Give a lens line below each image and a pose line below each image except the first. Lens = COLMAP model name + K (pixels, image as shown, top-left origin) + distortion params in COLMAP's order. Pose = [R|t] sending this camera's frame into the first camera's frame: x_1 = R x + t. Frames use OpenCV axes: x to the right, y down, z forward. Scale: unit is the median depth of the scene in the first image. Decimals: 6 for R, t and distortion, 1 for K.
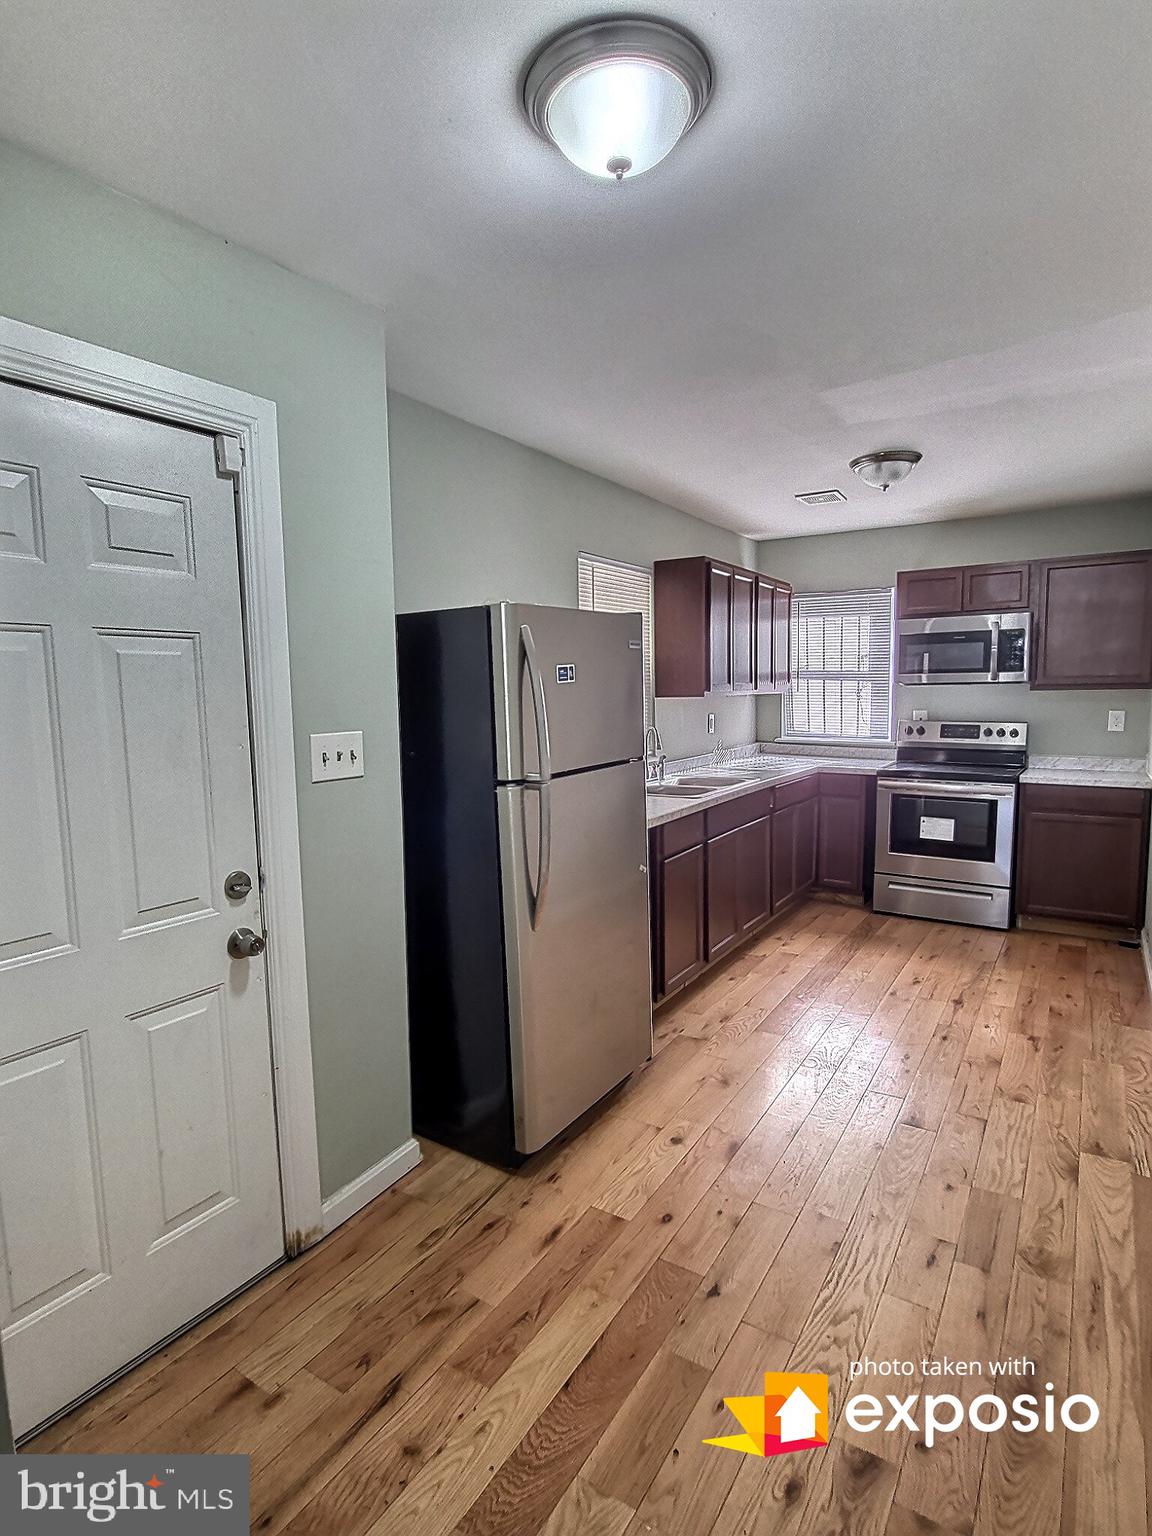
lens RADIAL K [[800.2, 0, 584.9], [0, 800.2, 772.4], [0, 0, 1]] dist [0.006851, -0.009792]
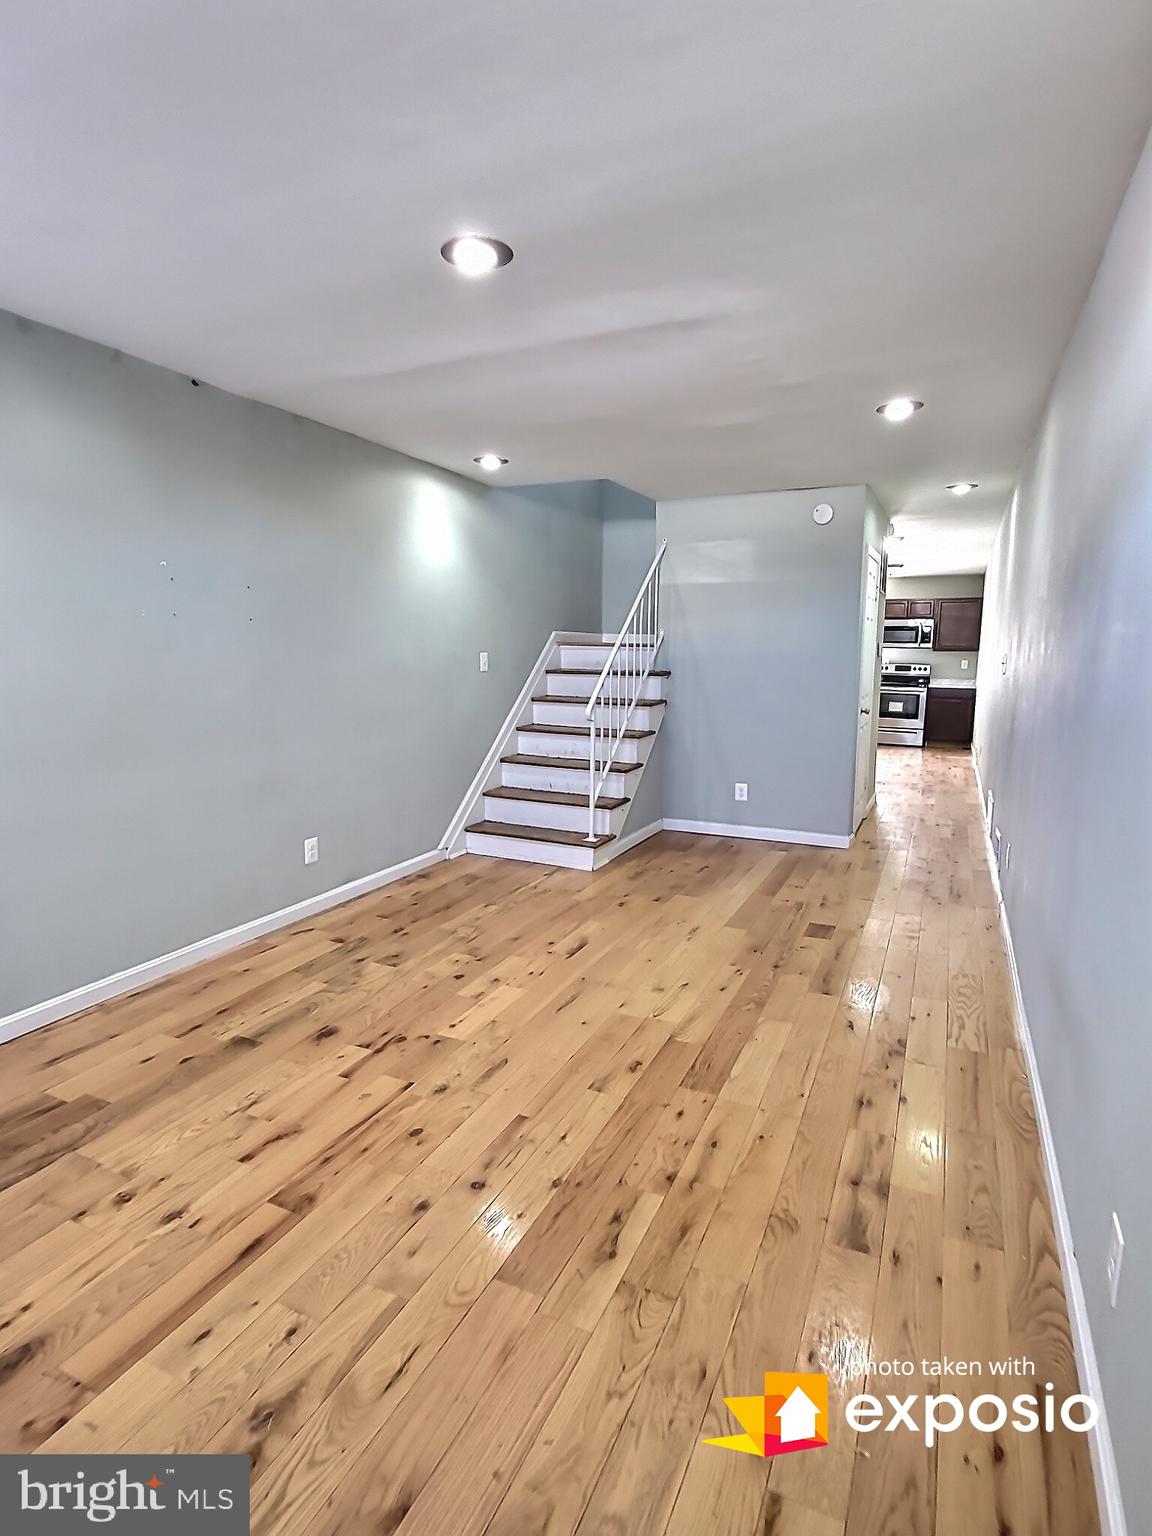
lens RADIAL K [[800.2, 0, 569.8], [0, 800.2, 773.5], [0, 0, 1]] dist [0.006851, -0.009792]
pose [[0.991644, 0.005092, 0.128905, -1.586808], [-0.011026, 0.998910, 0.045364, 0.317838], [-0.128534, -0.046407, 0.990619, -2.405785]]
